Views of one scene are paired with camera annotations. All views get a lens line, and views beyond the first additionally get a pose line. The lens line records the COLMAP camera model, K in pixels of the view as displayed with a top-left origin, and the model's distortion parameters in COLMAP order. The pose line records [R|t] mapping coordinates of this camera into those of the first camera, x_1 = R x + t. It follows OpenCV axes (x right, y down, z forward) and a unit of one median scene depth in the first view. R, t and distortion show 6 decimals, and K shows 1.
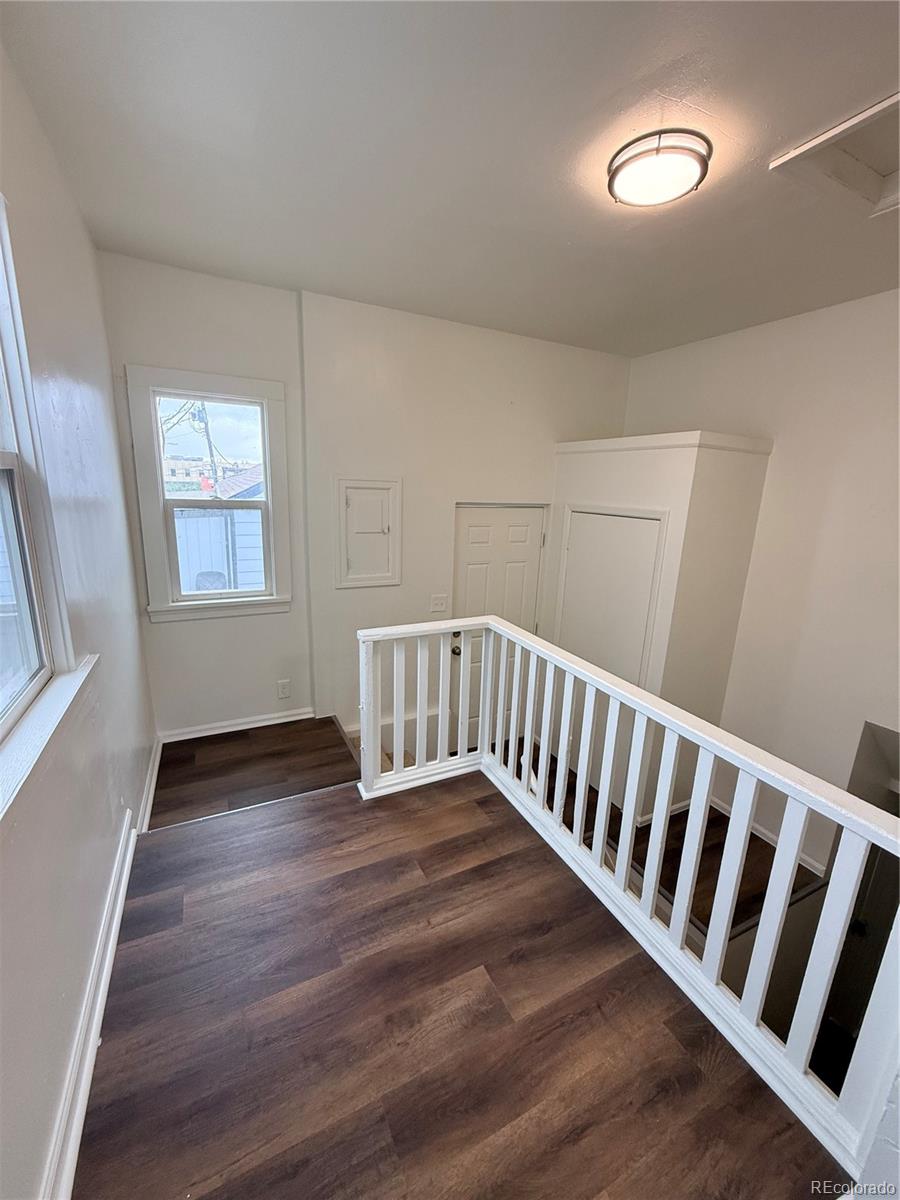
lens RADIAL K [[475.7, 0, 446.0], [0, 475.7, 594.8], [0, 0, 1]] dist [0.002121, 0.000061]
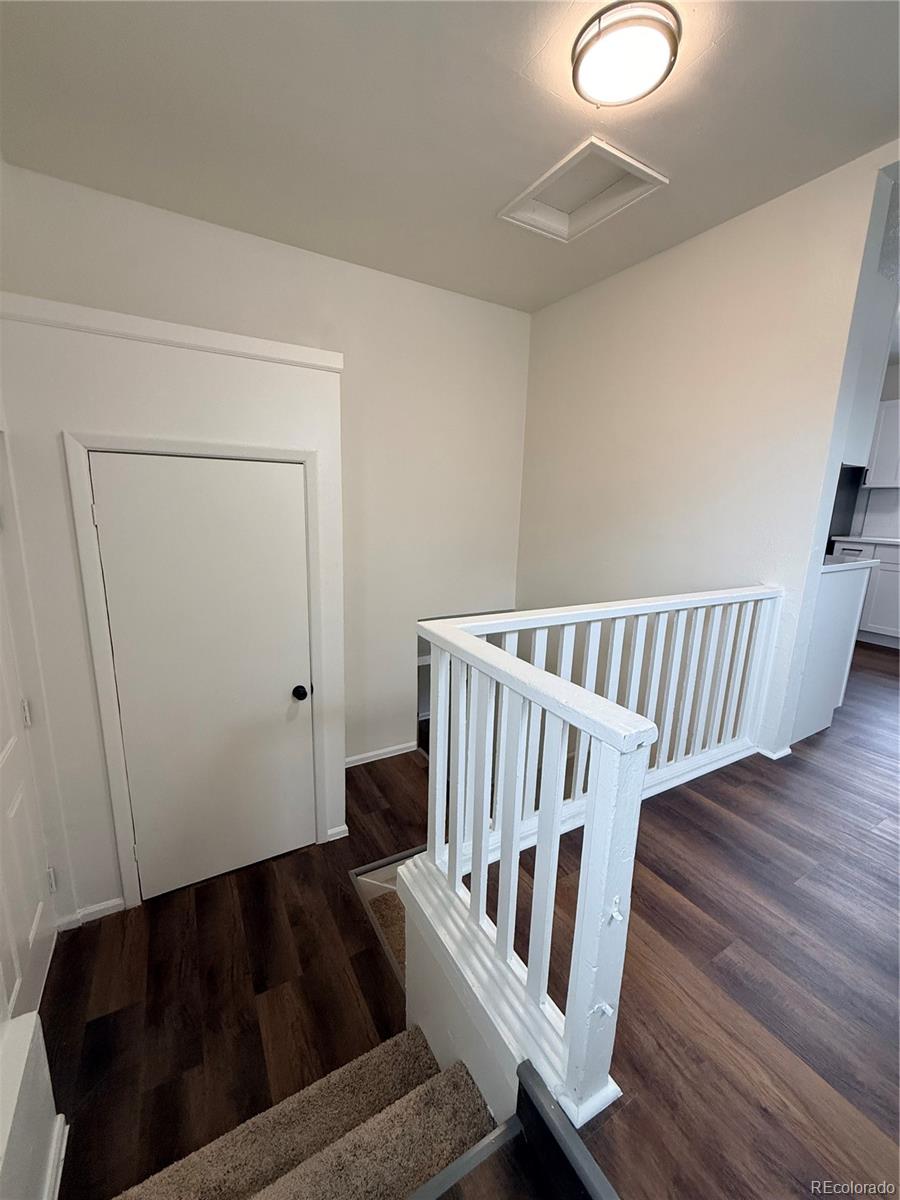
lens RADIAL K [[475.7, 0, 445.6], [0, 475.7, 597.5], [0, 0, 1]] dist [0.002121, 0.000061]
pose [[-0.069241, -0.229442, 0.970856, -0.534237], [0.187308, 0.952894, 0.238556, -0.132278], [-0.979858, 0.198367, -0.023003, 1.218026]]
